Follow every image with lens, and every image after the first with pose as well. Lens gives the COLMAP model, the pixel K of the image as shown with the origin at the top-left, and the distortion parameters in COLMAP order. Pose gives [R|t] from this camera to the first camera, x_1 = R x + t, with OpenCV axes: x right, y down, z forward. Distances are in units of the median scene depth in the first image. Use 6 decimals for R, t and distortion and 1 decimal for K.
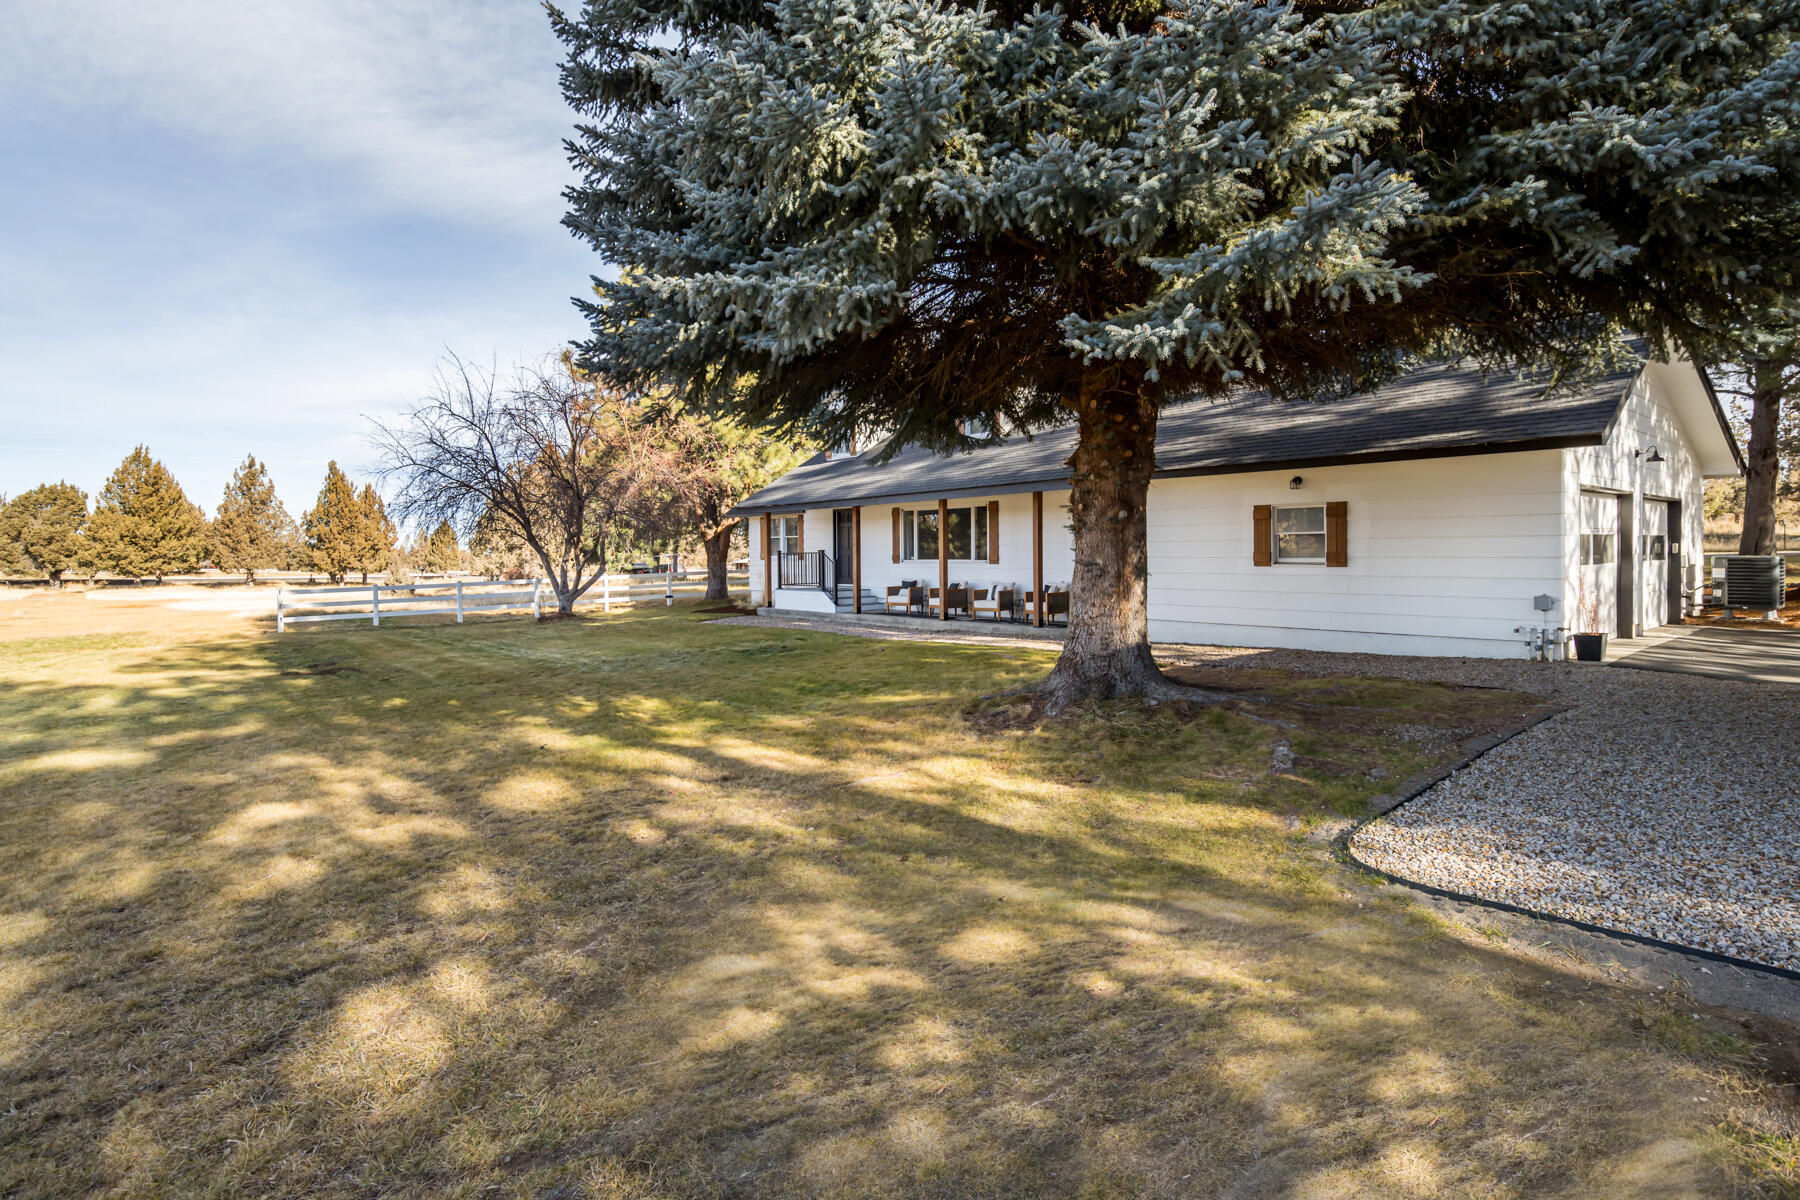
lens RADIAL K [[923.2, 0, 900.0], [0, 923.2, 600.0], [0, 0, 1]] dist [-0.029635, 0.001311]
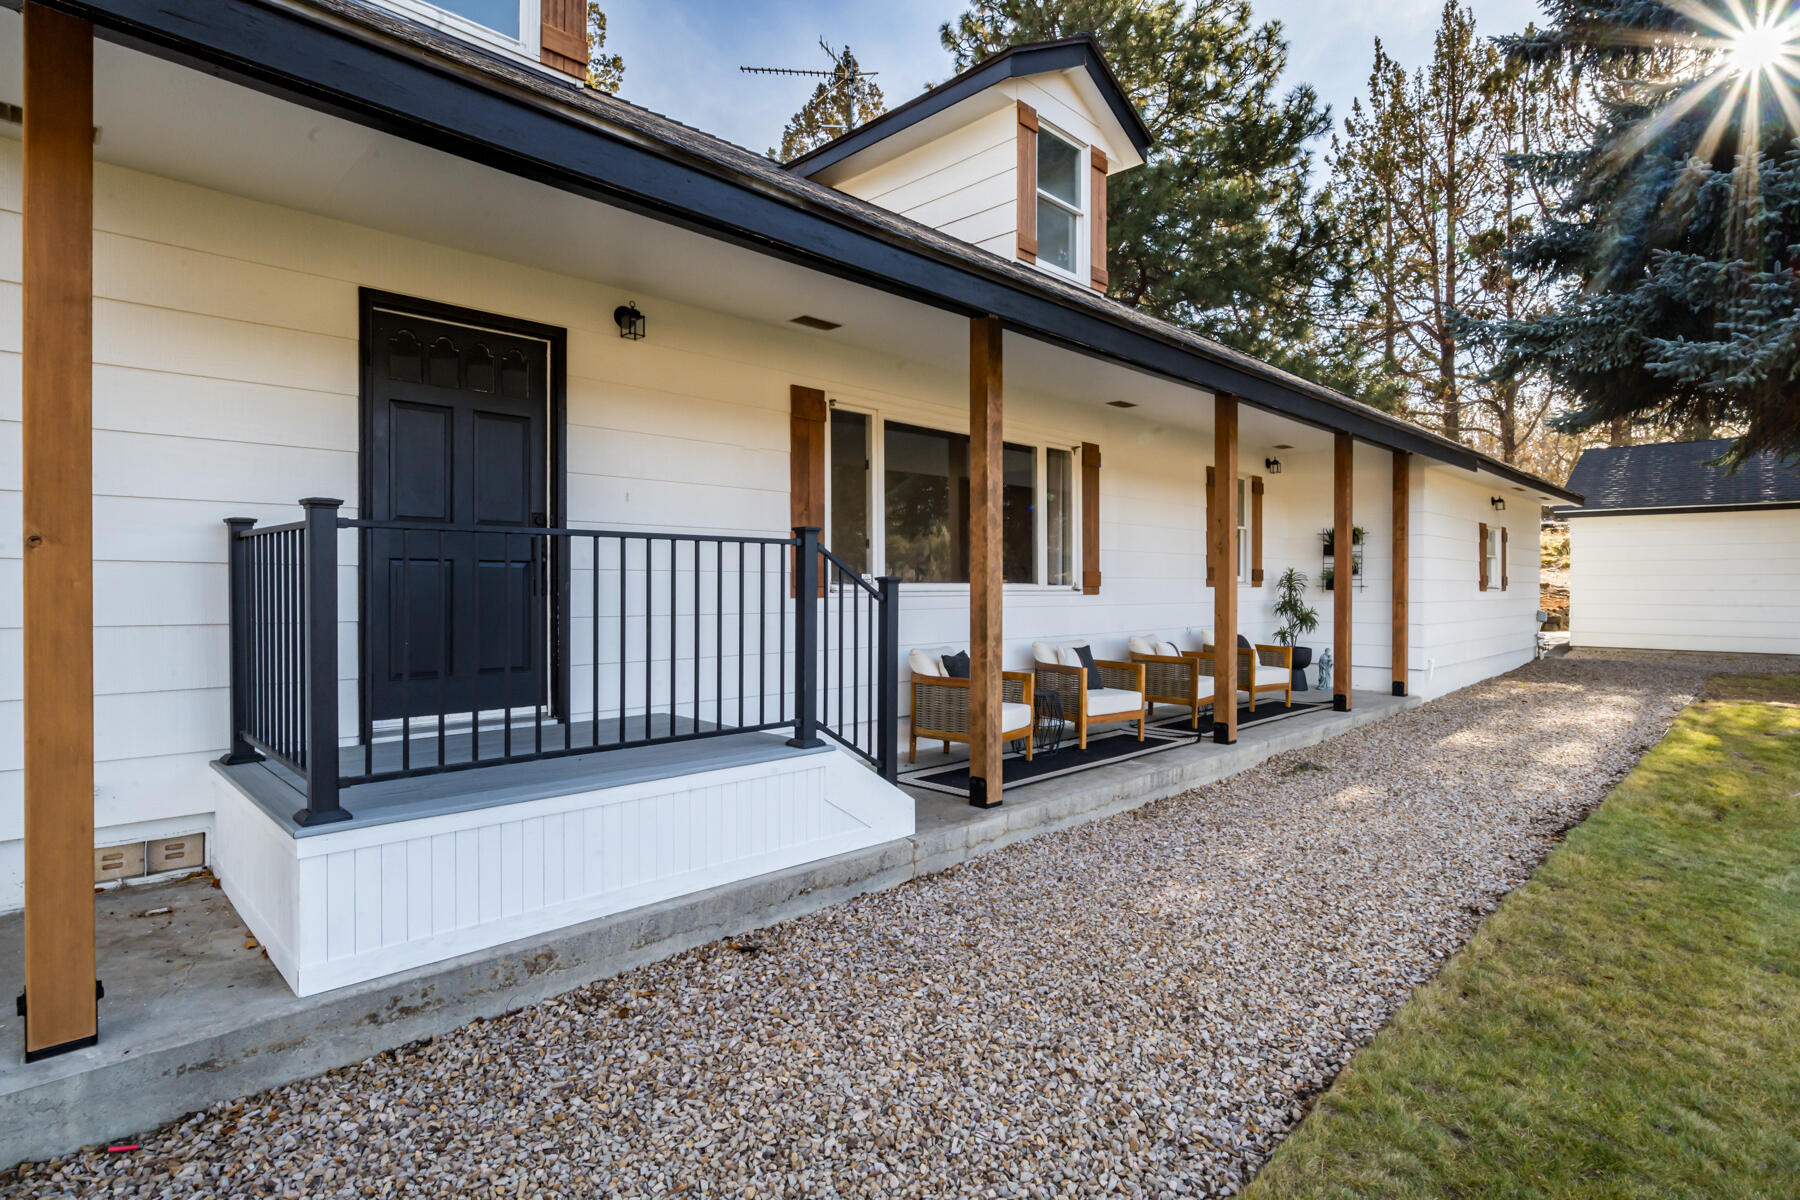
lens RADIAL K [[923.2, 0, 900.0], [0, 923.2, 600.0], [0, 0, 1]] dist [-0.029635, 0.001311]
pose [[-0.055995, -0.010355, 0.998377, -0.279833], [0.044517, 0.998926, 0.012858, -0.041697], [-0.997438, 0.045165, -0.055474, 1.014856]]
